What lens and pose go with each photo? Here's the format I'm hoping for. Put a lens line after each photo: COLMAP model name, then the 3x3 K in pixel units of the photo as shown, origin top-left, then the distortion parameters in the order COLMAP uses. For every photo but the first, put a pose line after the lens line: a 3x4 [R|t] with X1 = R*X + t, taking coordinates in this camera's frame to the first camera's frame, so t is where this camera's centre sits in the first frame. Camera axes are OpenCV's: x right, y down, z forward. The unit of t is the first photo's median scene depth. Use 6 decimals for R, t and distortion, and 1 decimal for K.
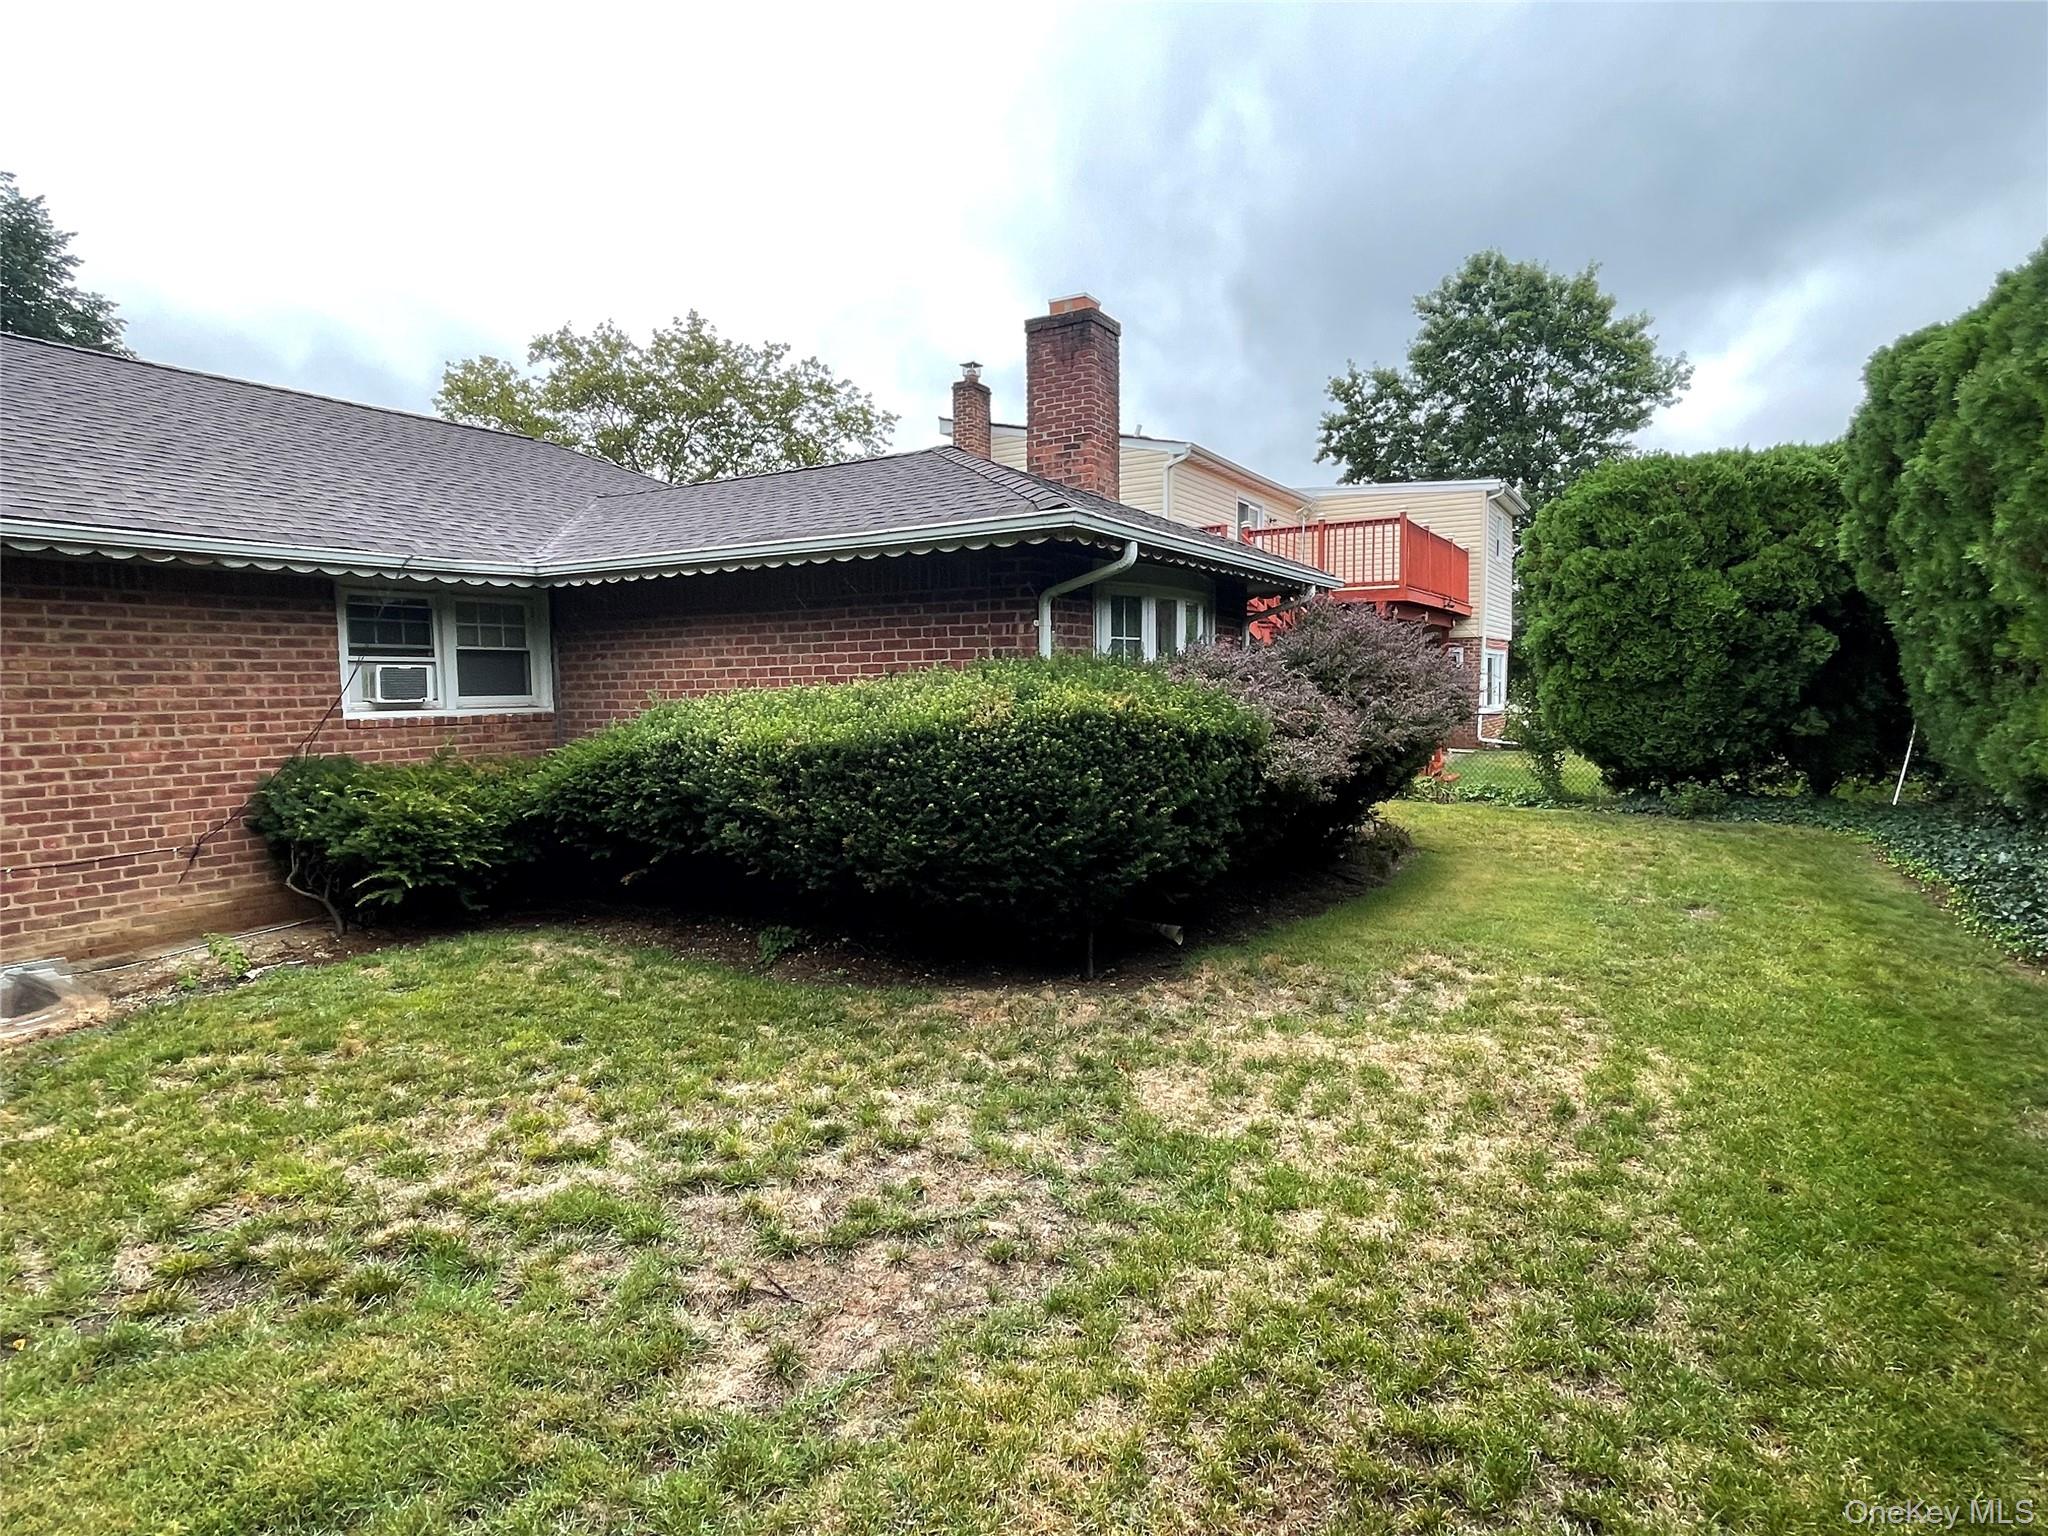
lens RADIAL K [[1086.1, 0, 1014.4], [0, 1086.1, 772.6], [0, 0, 1]] dist [0.012640, -0.018366]
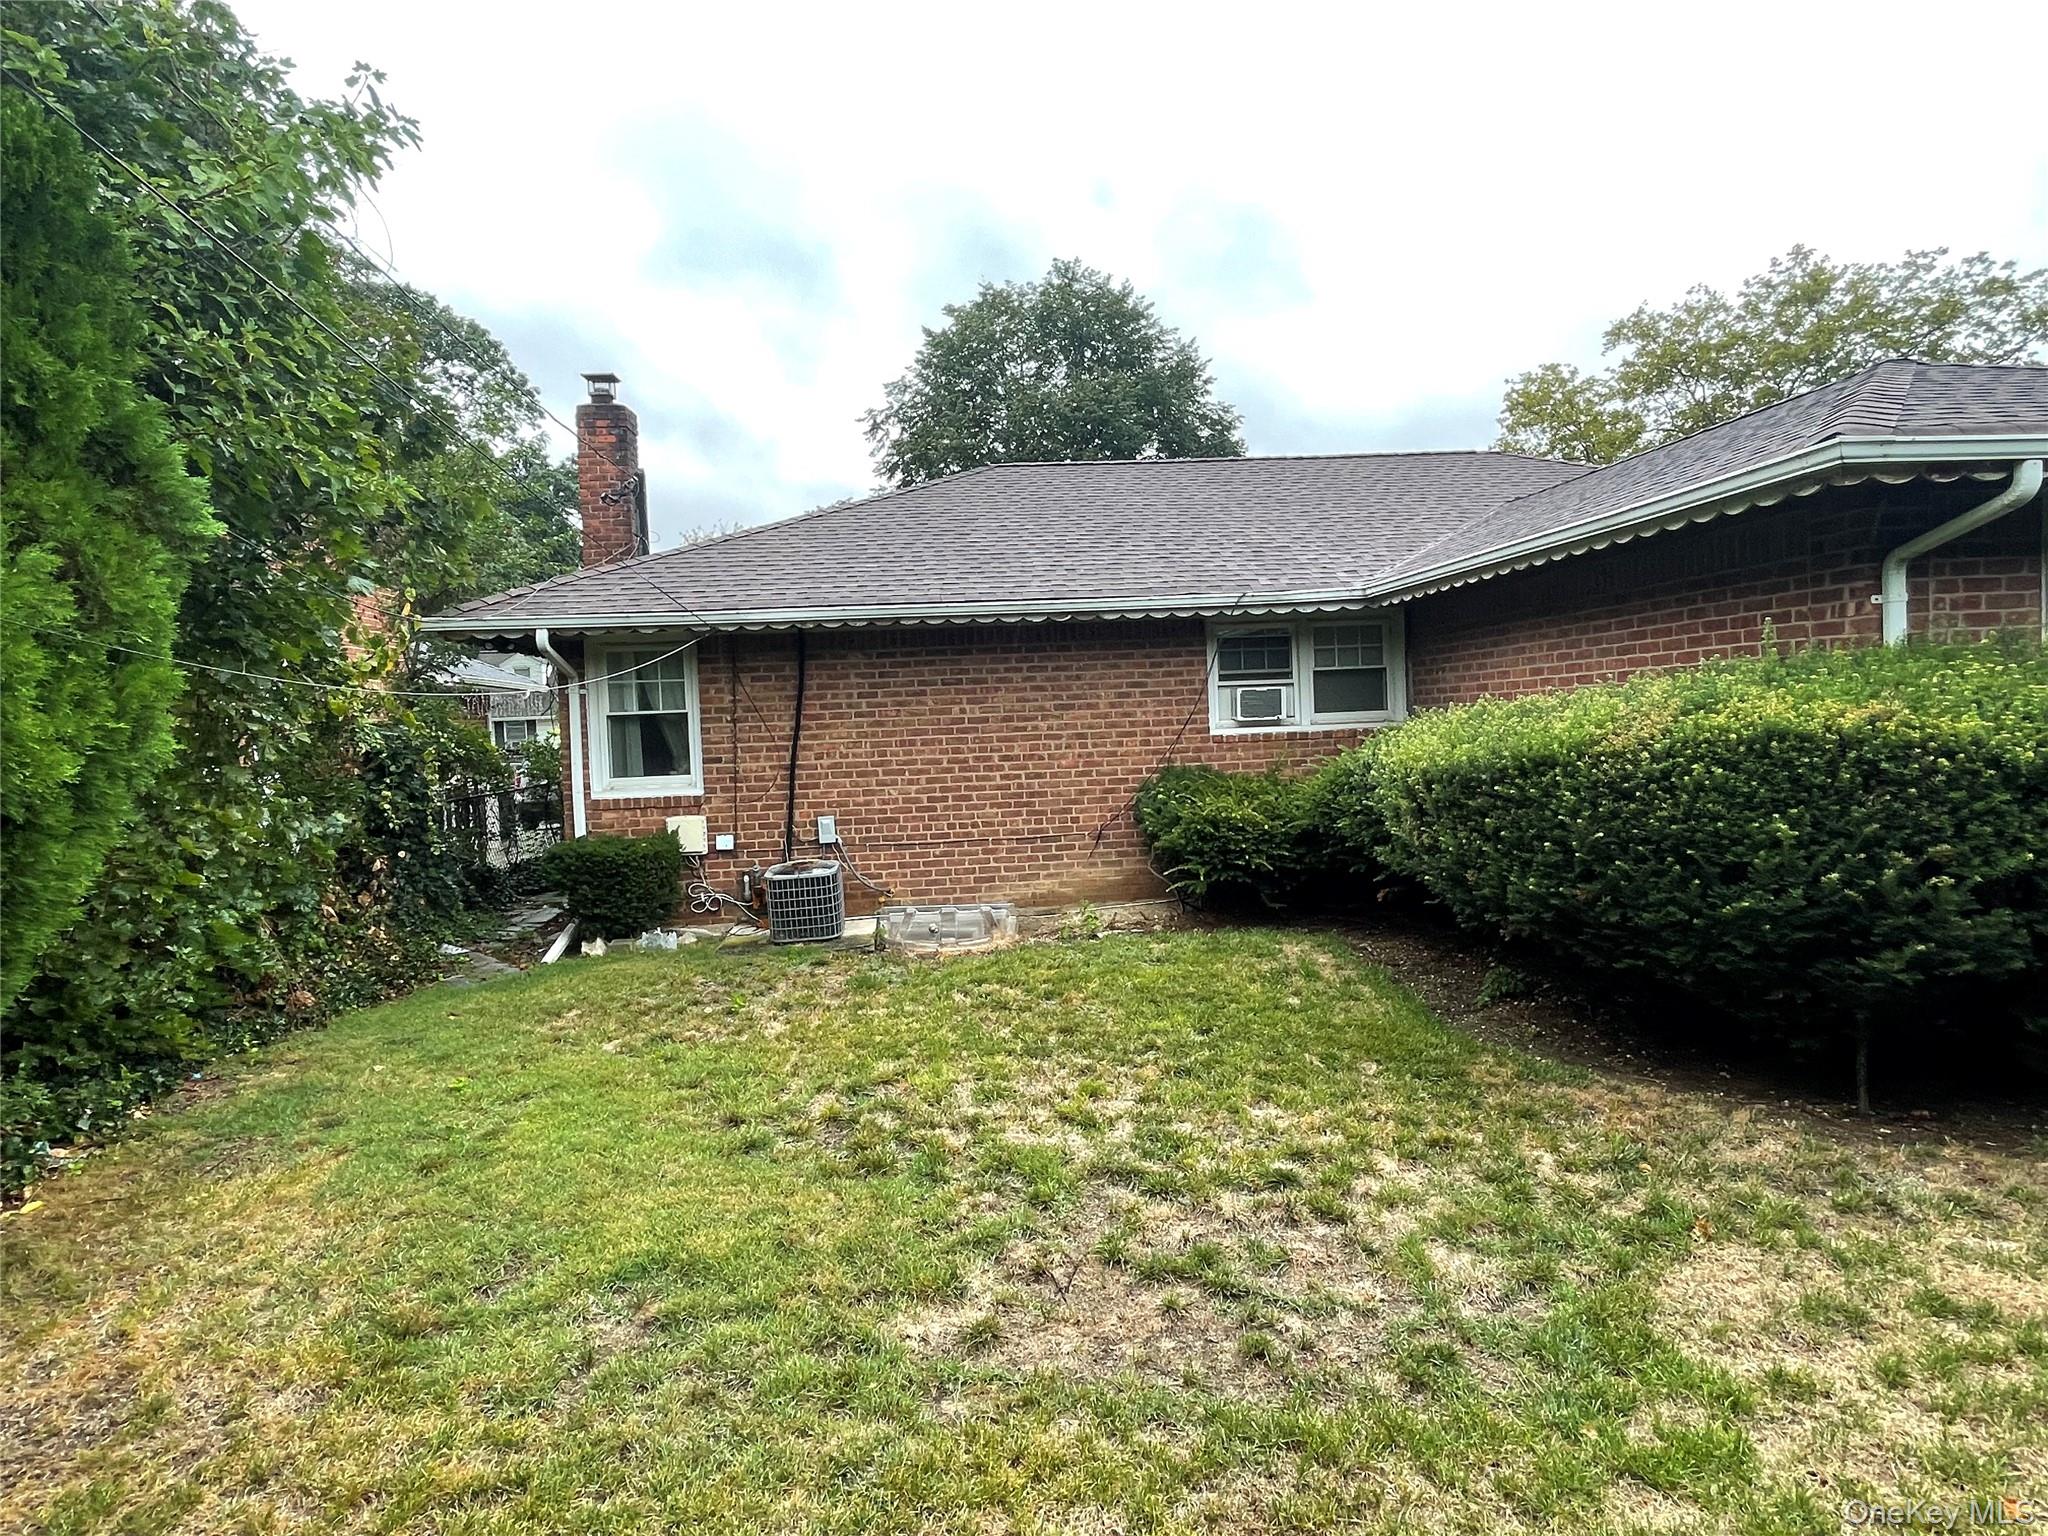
lens RADIAL K [[1086.1, 0, 1014.4], [0, 1086.1, 772.6], [0, 0, 1]] dist [0.012640, -0.018366]
pose [[0.603369, 0.026078, -0.797036, 0.255921], [-0.031196, 0.999472, 0.009086, -0.014622], [0.796852, 0.019382, 0.603864, 0.132974]]
